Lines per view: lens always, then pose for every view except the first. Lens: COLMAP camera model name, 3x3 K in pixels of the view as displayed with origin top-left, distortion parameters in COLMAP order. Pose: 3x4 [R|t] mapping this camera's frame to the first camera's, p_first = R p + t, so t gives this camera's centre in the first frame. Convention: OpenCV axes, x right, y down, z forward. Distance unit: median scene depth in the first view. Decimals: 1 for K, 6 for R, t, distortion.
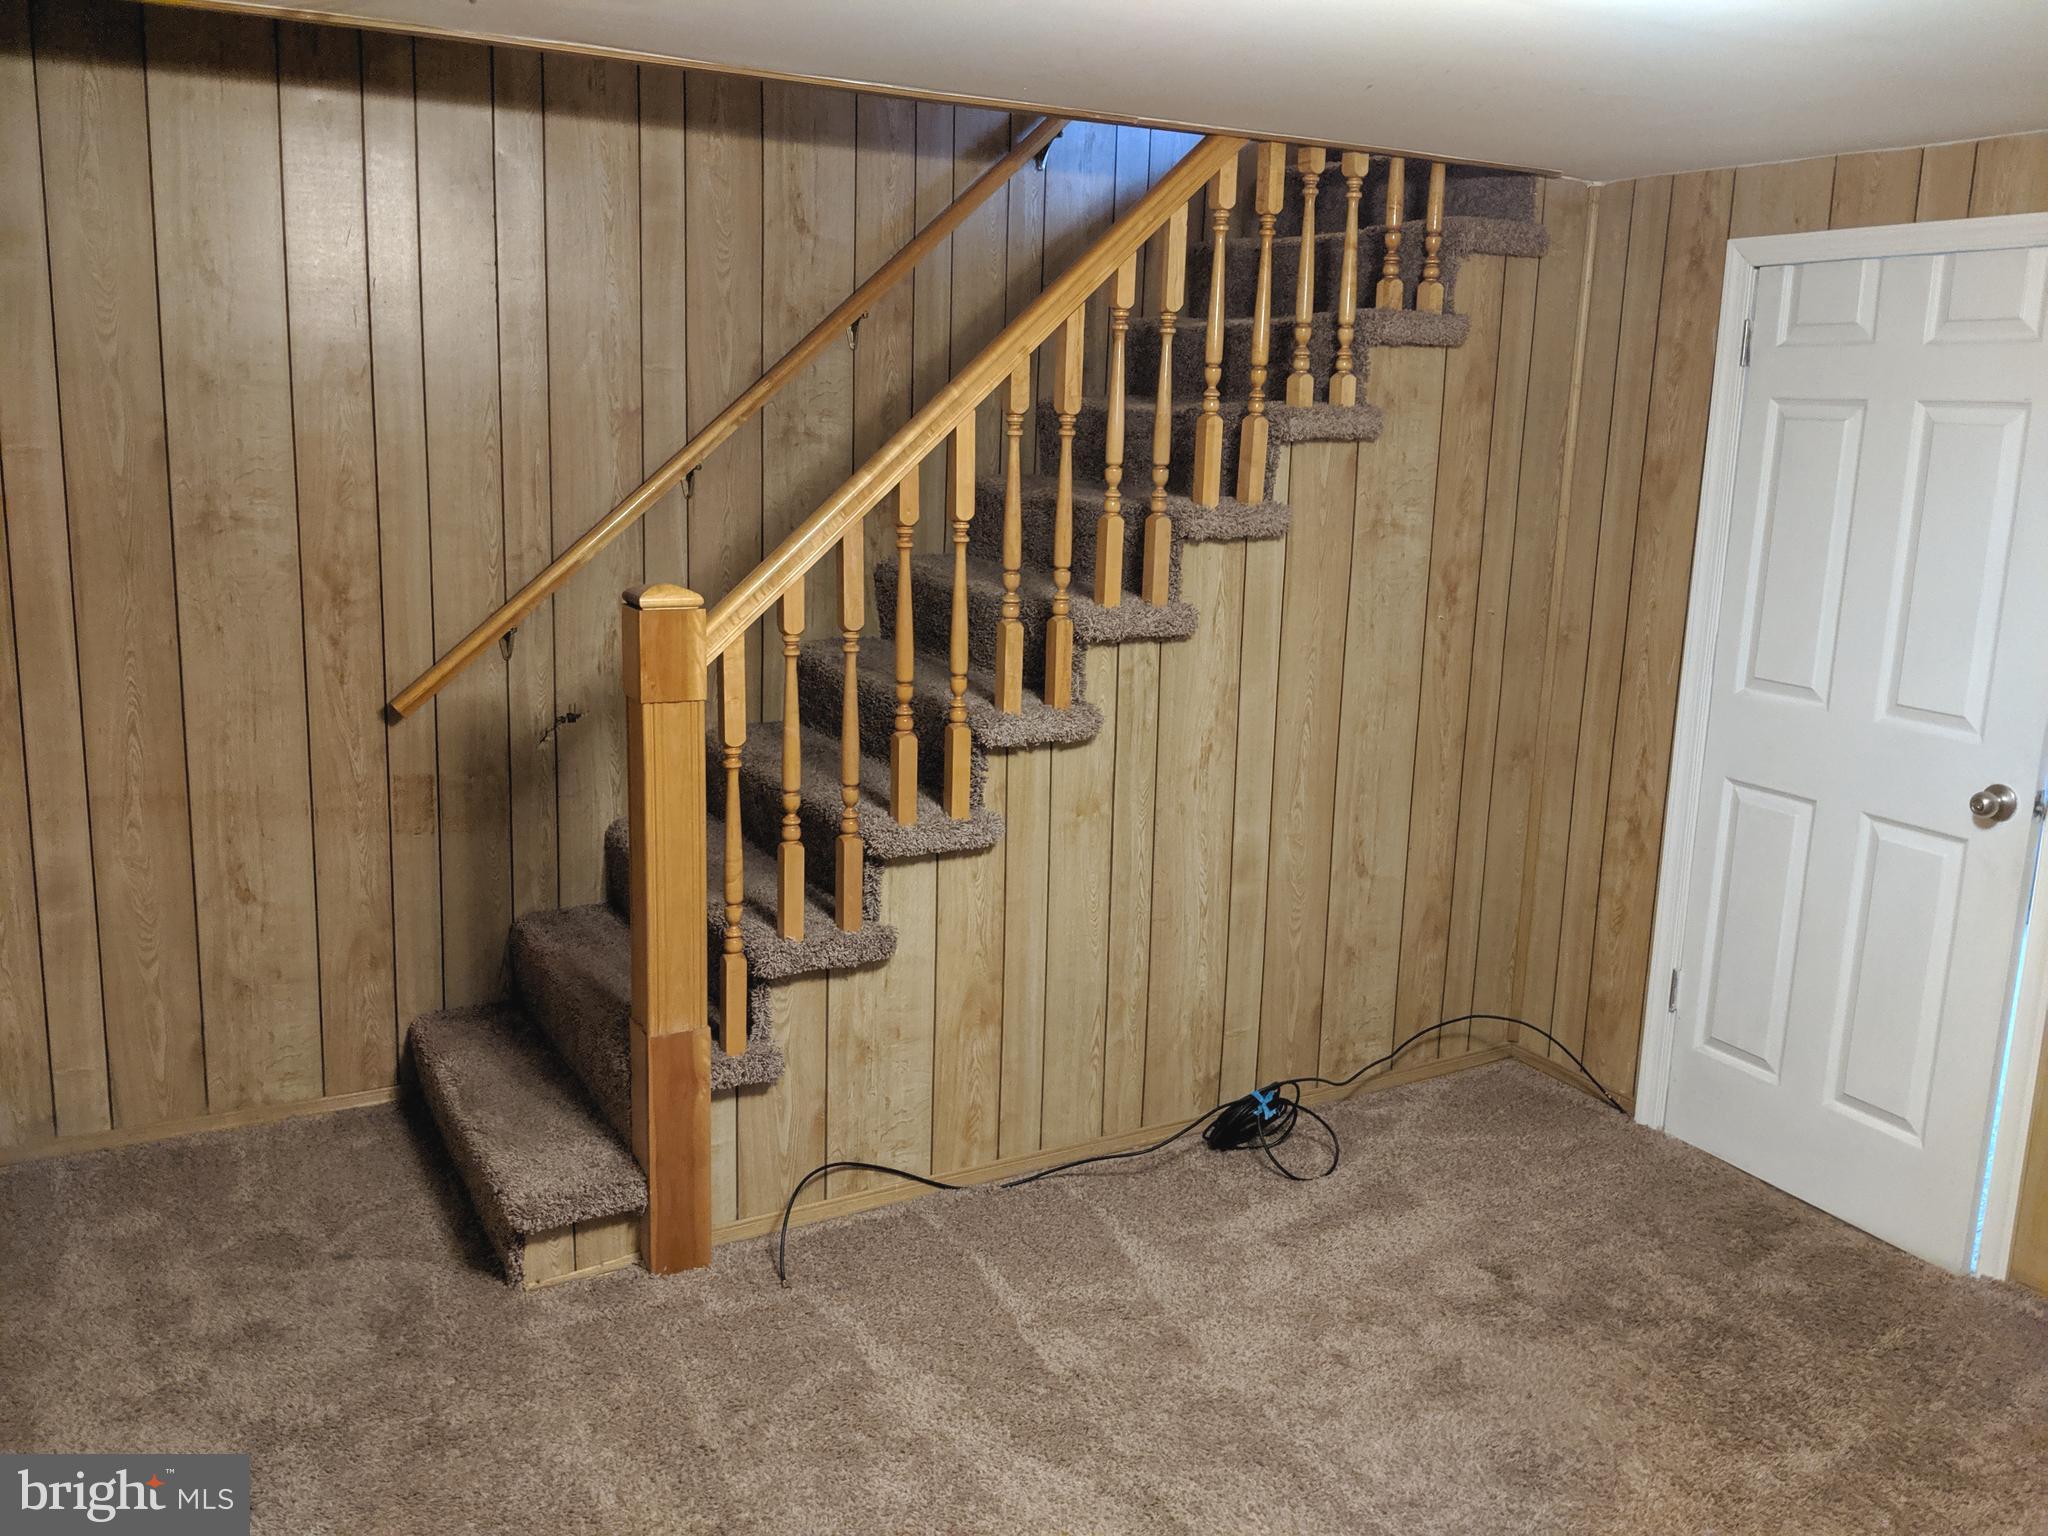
lens RADIAL K [[1651.8, 0, 1037.3], [0, 1651.8, 749.6], [0, 0, 1]] dist [0.111484, -0.188668]
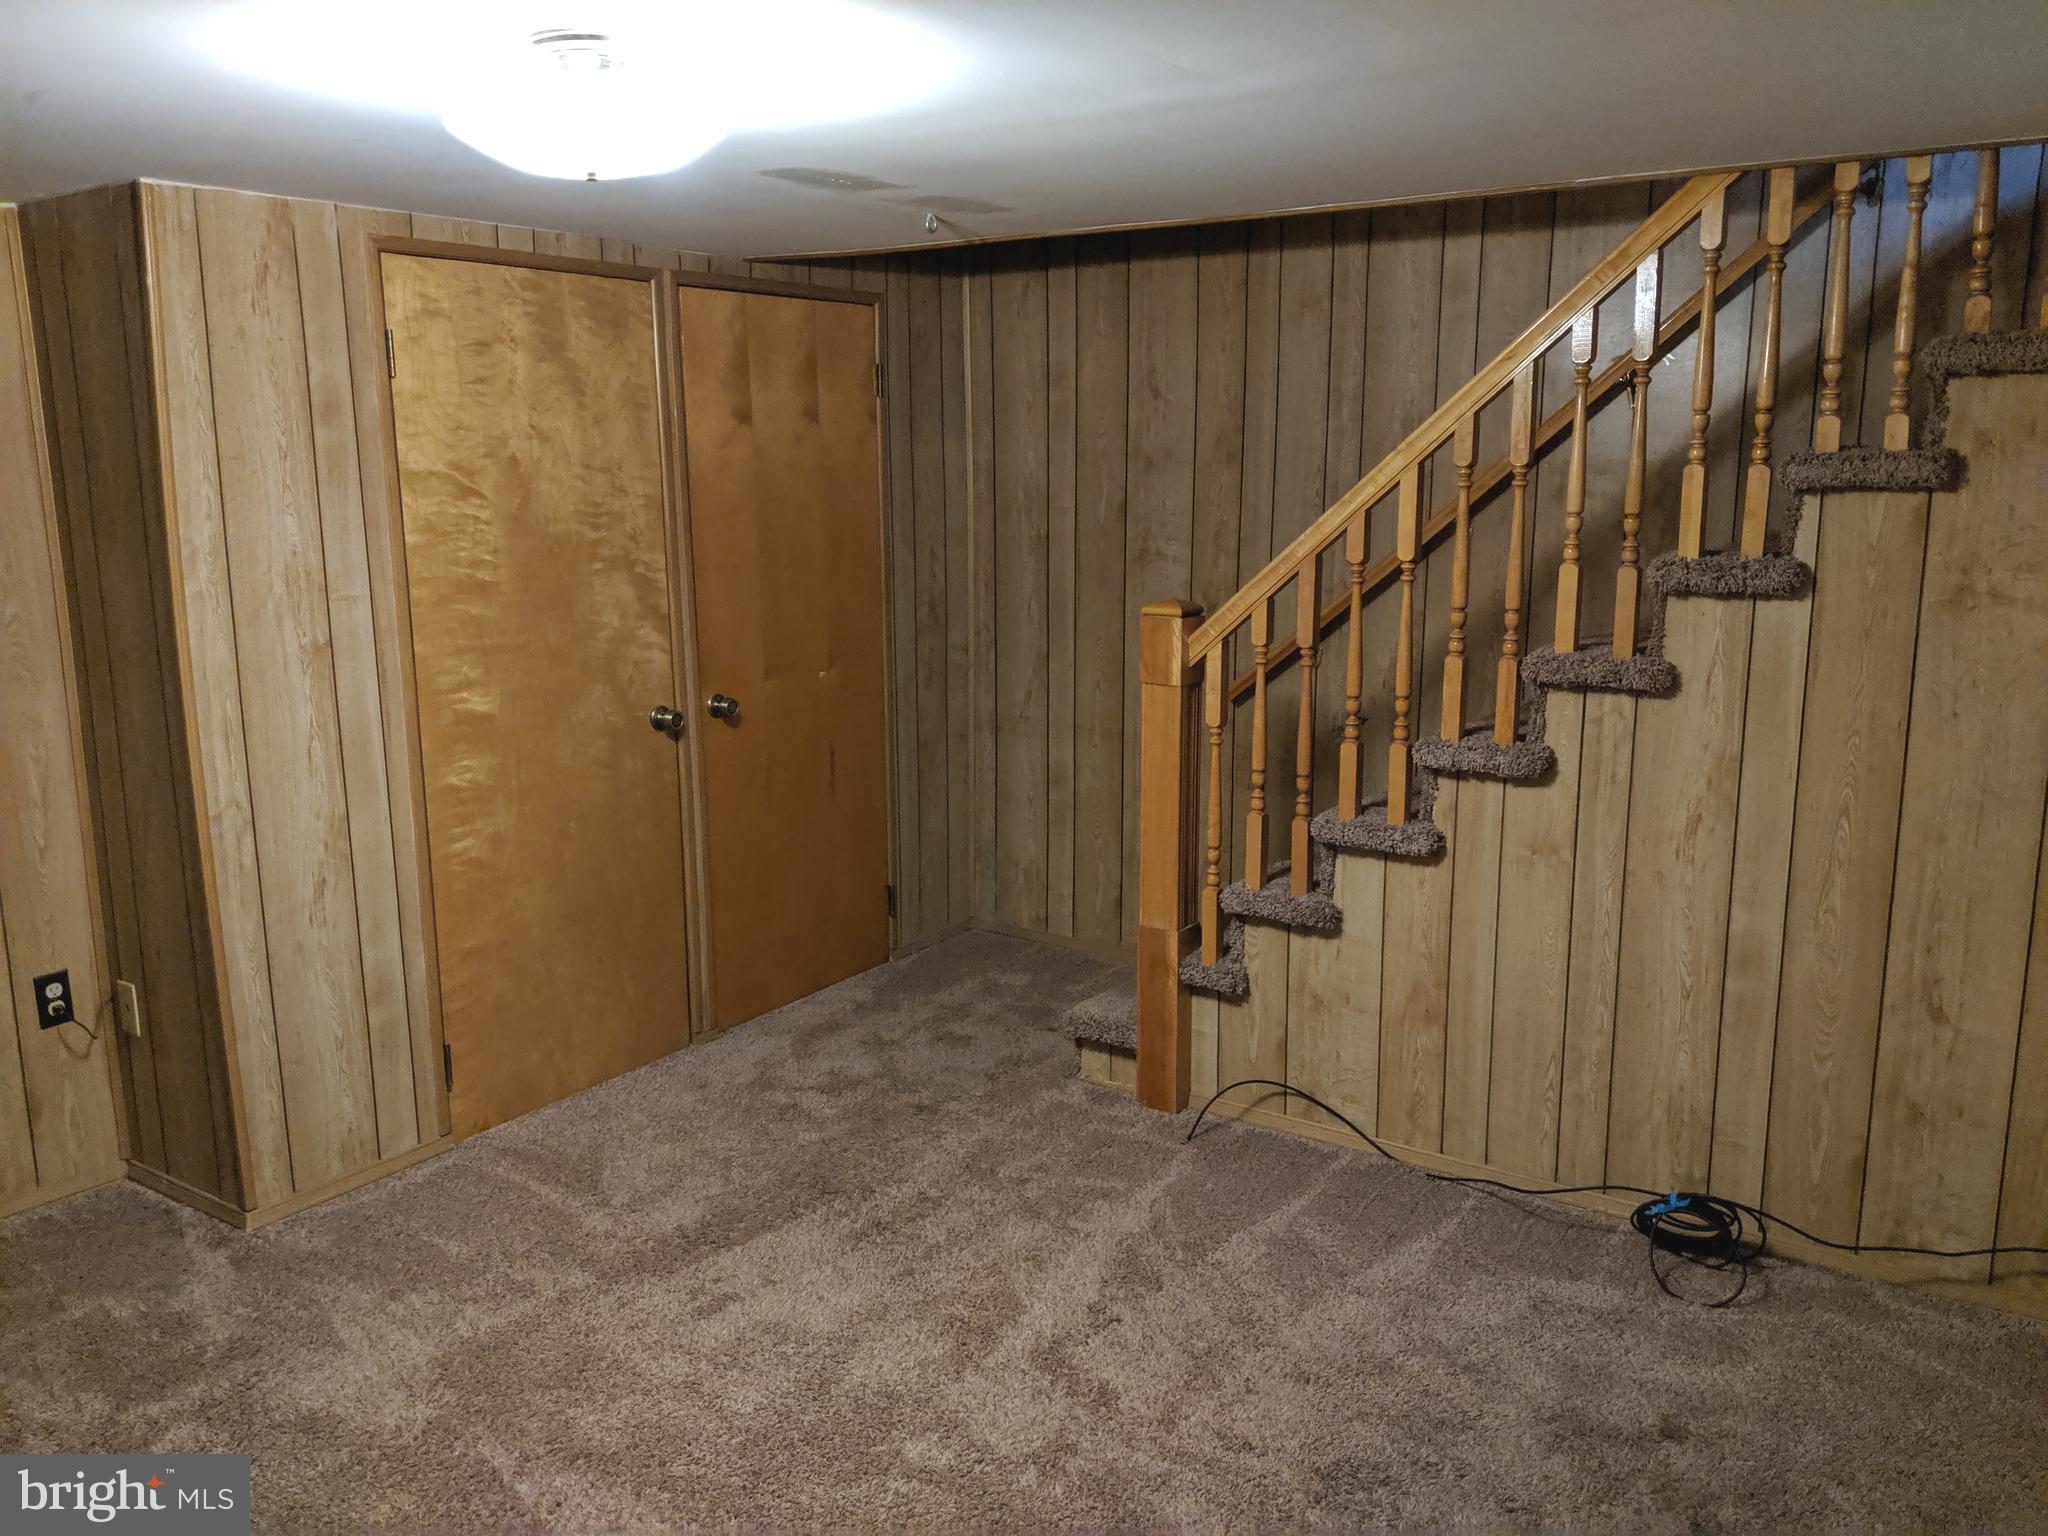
lens RADIAL K [[1639.3, 0, 1023.6], [0, 1639.3, 793.7], [0, 0, 1]] dist [0.138601, -0.249987]
pose [[0.433724, 0.152047, -0.888125, 0.793900], [-0.170690, 0.981677, 0.084705, -0.030184], [0.884731, 0.114855, 0.451730, 0.243694]]
